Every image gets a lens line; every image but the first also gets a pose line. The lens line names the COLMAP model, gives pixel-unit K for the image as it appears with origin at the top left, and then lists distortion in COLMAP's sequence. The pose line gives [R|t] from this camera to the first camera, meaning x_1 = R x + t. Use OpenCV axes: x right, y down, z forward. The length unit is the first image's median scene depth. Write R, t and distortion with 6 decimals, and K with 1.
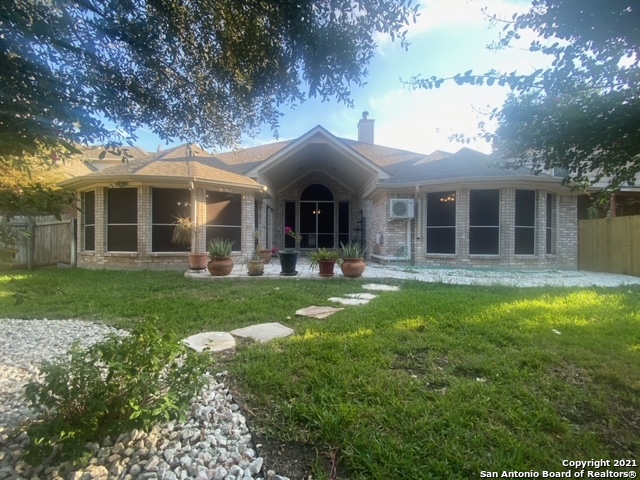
lens RADIAL K [[256.7, 0, 320.0], [0, 256.7, 240.0], [0, 0, 1]] dist [0.001236, -0.013064]
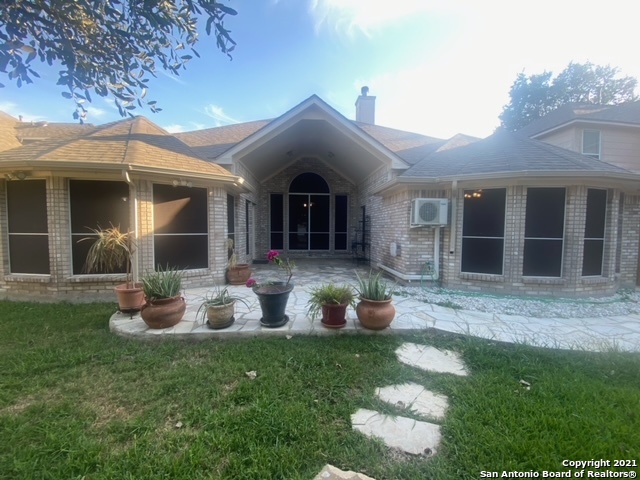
lens RADIAL K [[256.7, 0, 320.0], [0, 256.7, 240.0], [0, 0, 1]] dist [0.001236, -0.013064]
pose [[0.998827, 0.000282, 0.048415, -0.029183], [-0.002873, 0.998566, 0.053466, -0.077872], [-0.048331, -0.053543, 0.997395, 0.277539]]
